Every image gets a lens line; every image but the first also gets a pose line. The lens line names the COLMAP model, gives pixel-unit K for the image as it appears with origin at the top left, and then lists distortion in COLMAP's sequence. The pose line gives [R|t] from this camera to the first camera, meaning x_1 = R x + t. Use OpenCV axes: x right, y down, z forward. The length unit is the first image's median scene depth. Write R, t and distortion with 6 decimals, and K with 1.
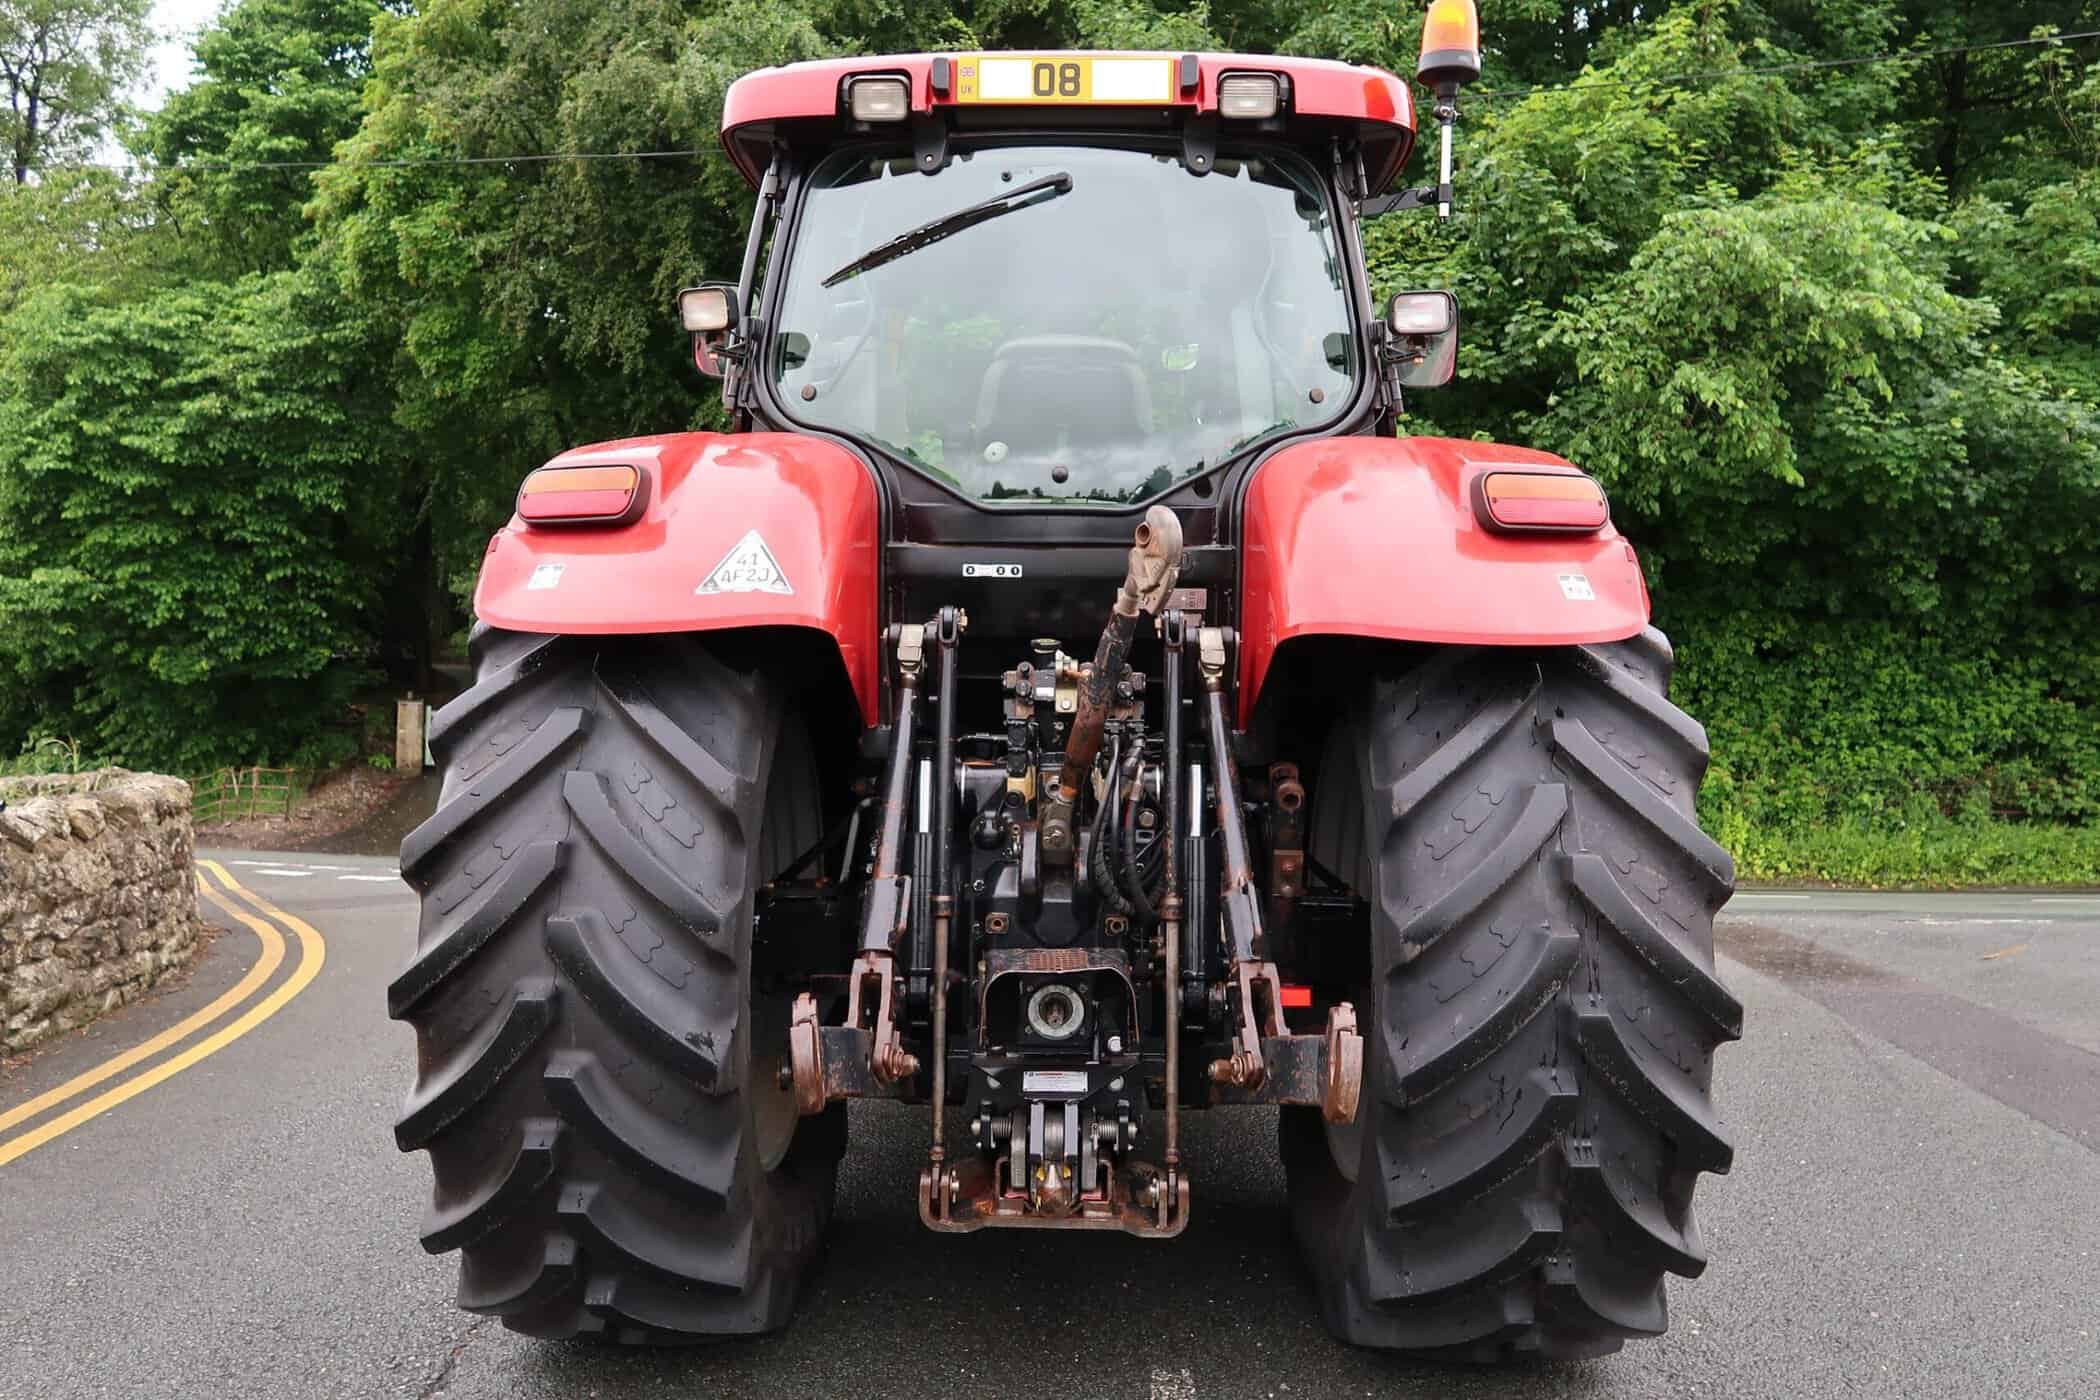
lens RADIAL K [[1437.9, 0, 1040.0], [0, 1437.9, 691.3], [0, 0, 1]] dist [-0.021985, 0.004146]
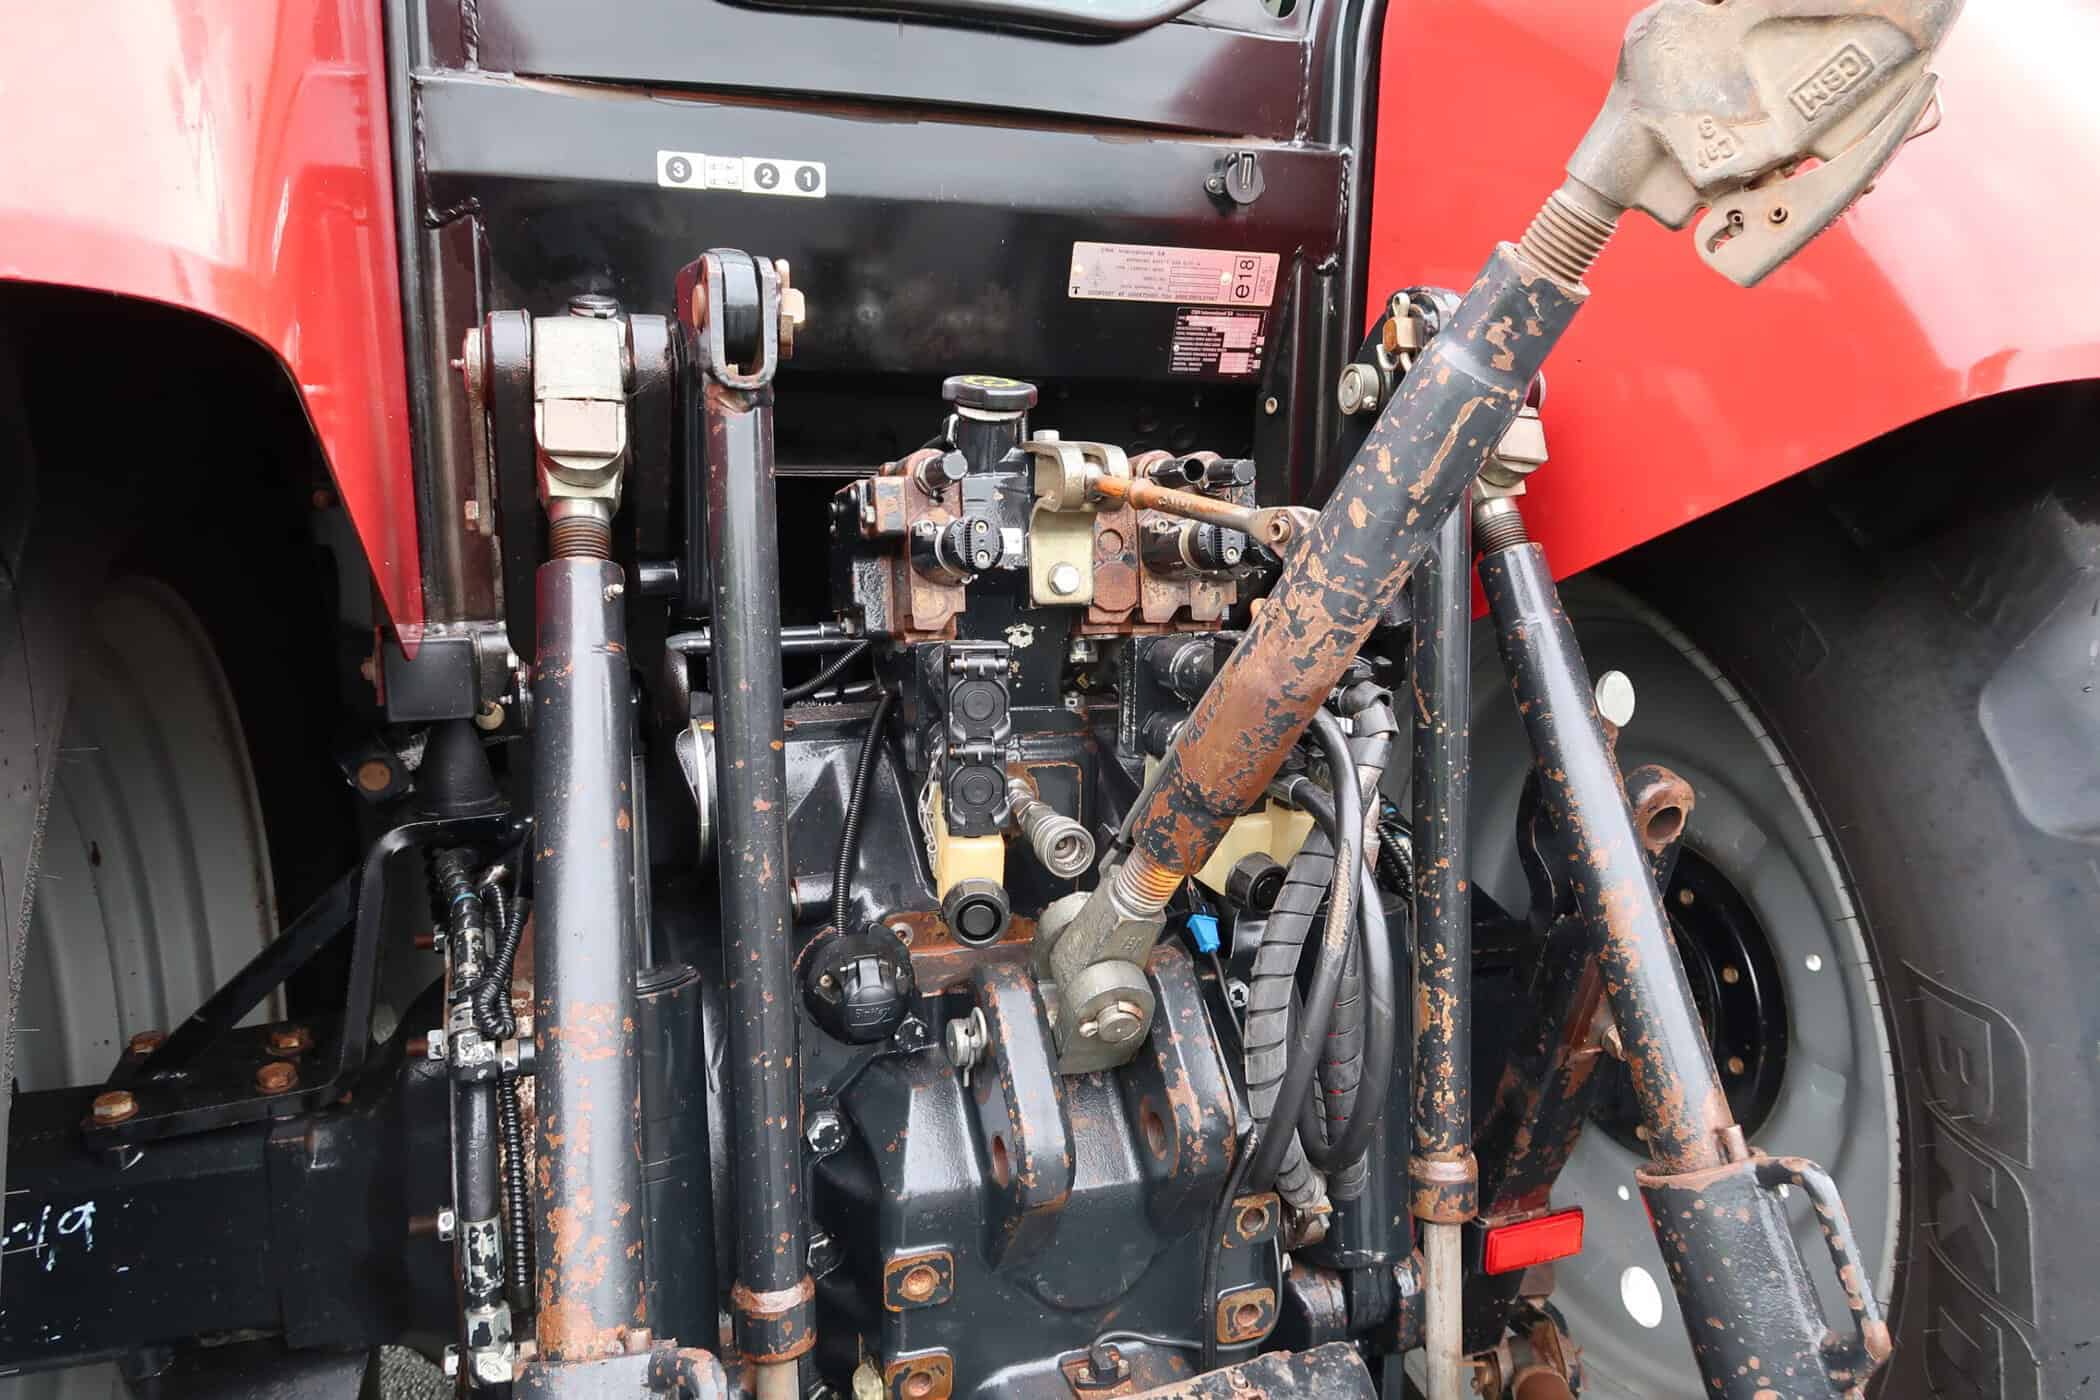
lens RADIAL K [[1437.9, 0, 1044.4], [0, 1437.9, 700.0], [0, 0, 1]] dist [-0.021985, 0.004146]
pose [[0.935489, -0.061973, 0.347880, -0.111212], [-0.004864, 0.982149, 0.188043, -0.027840], [-0.353324, -0.177605, 0.918487, 0.744694]]
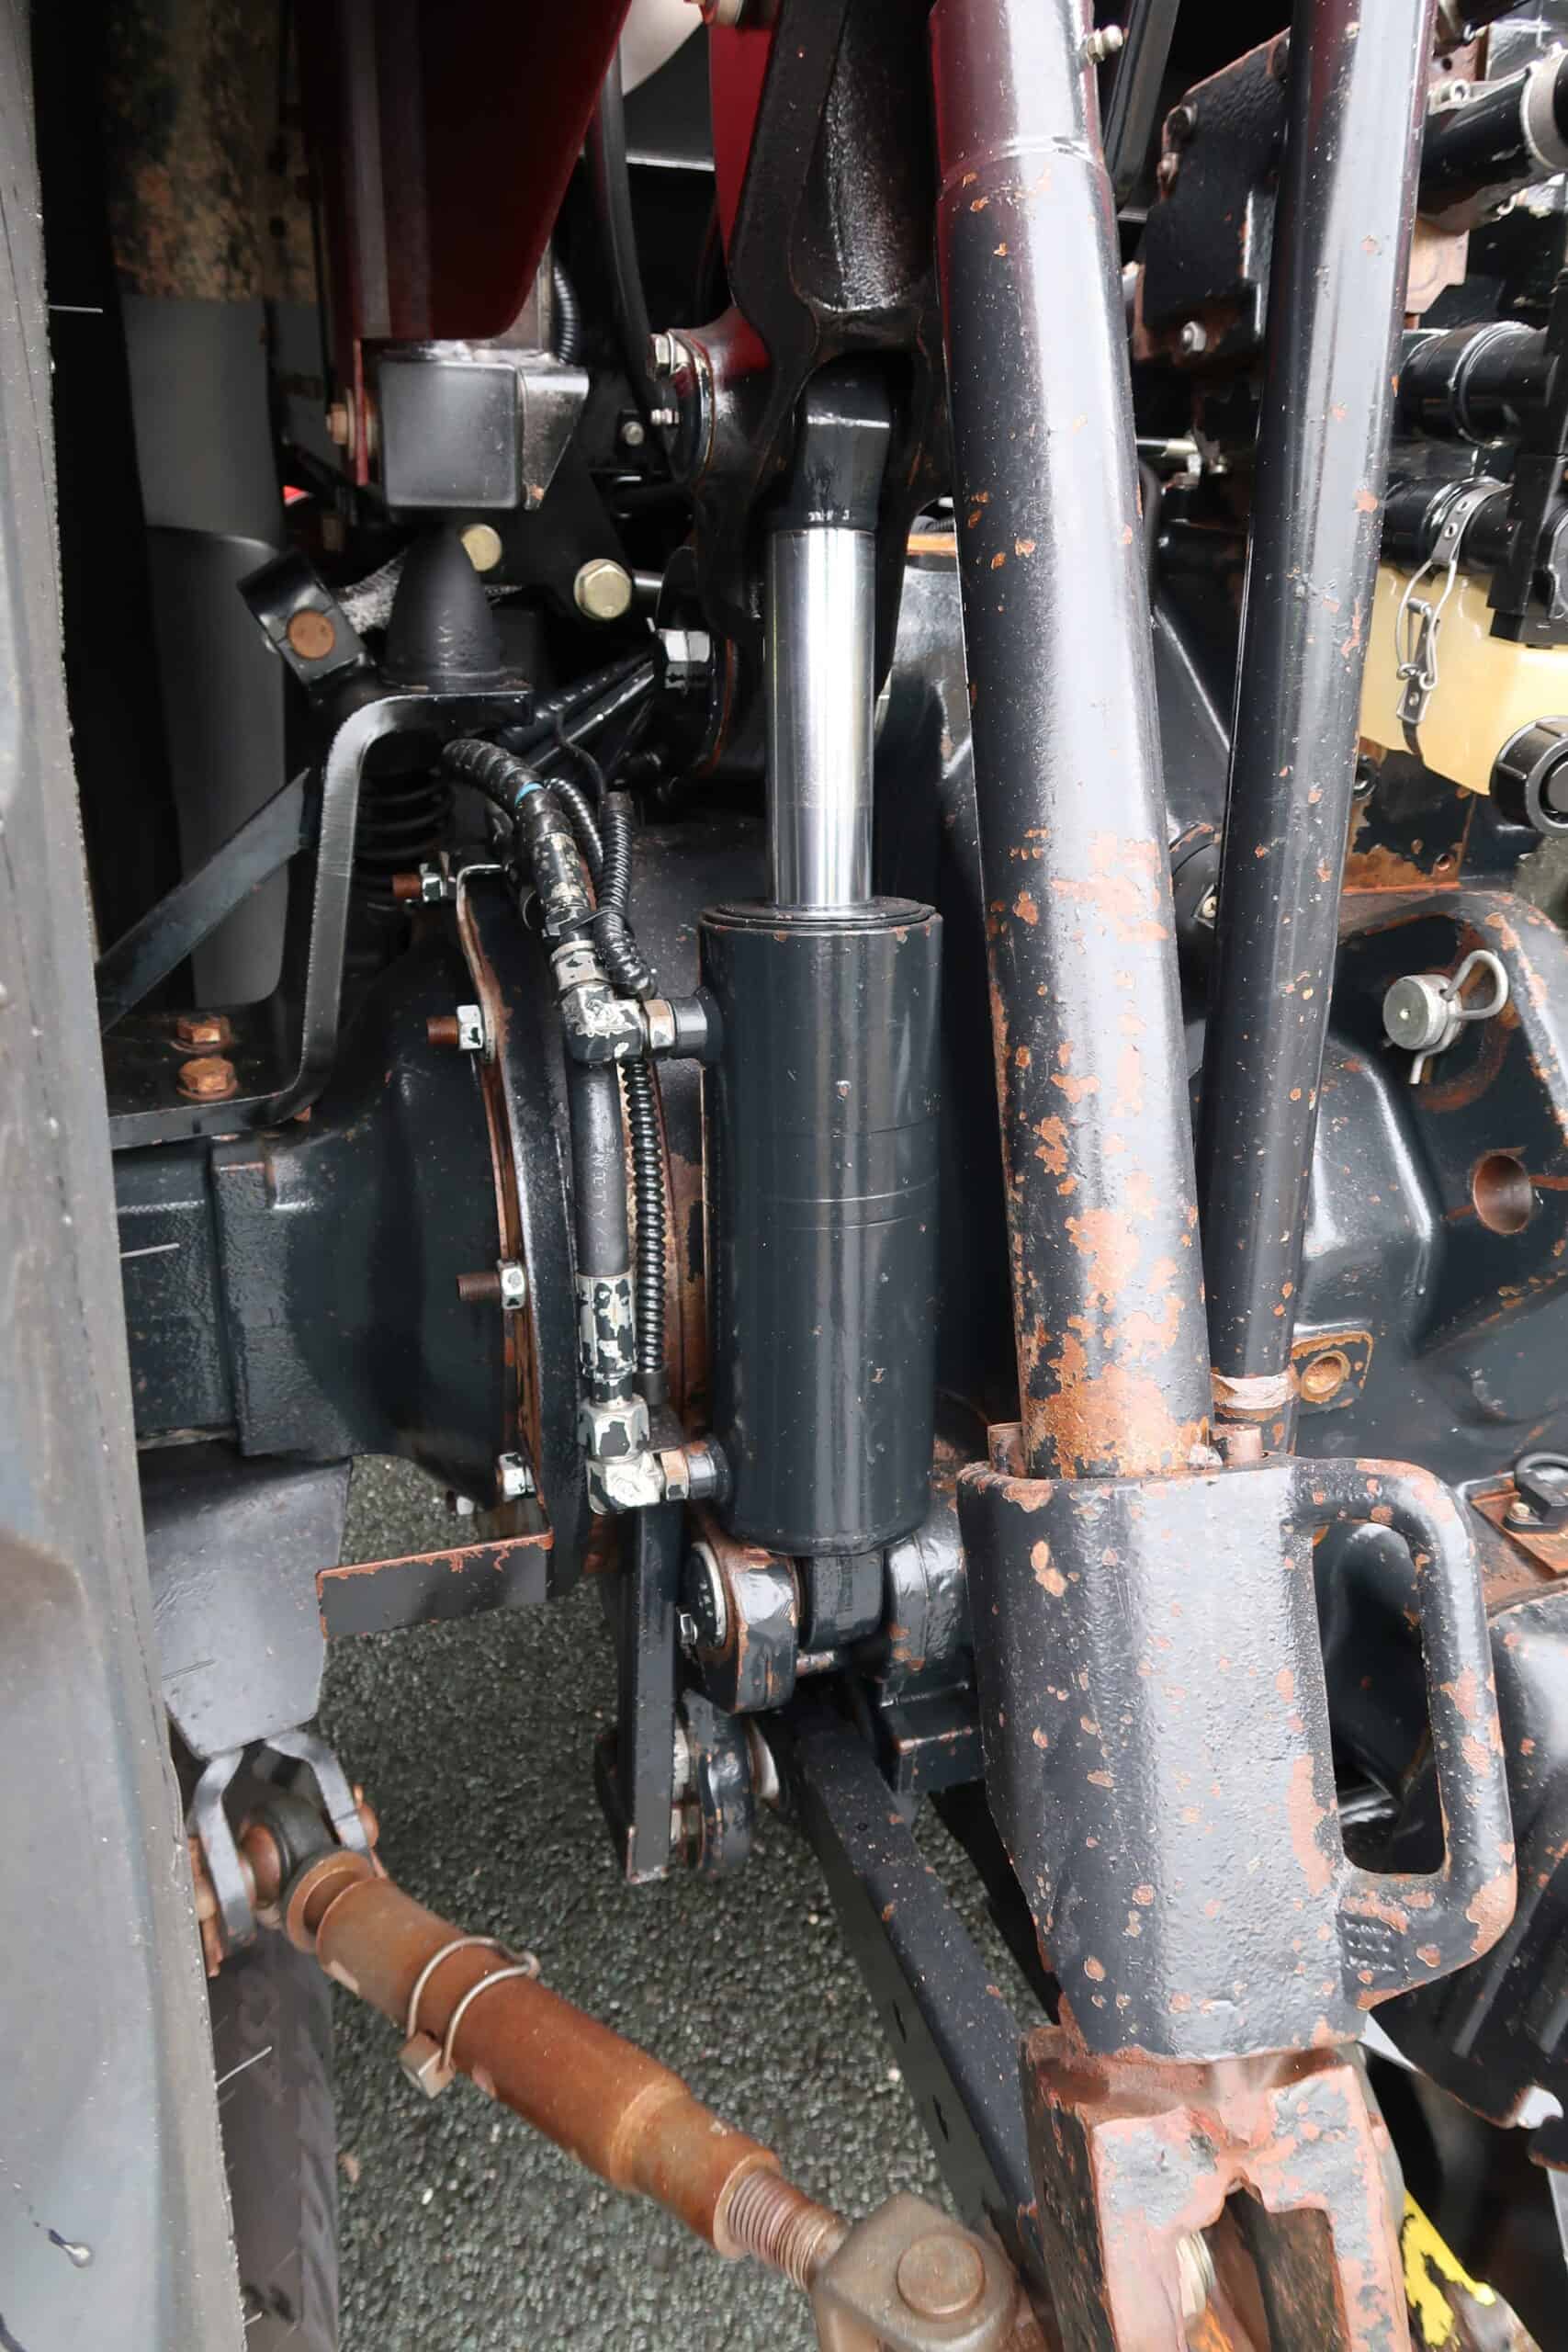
lens RADIAL K [[1610.3, 0, 771.2], [0, 1610.3, 1162.7], [0, 0, 1]] dist [-0.021985, 0.004146]
pose [[0.936060, -0.117079, 0.331789, -0.185910], [-0.030973, 0.911929, 0.409177, 0.041927], [-0.350474, -0.393291, 0.849994, 0.872600]]
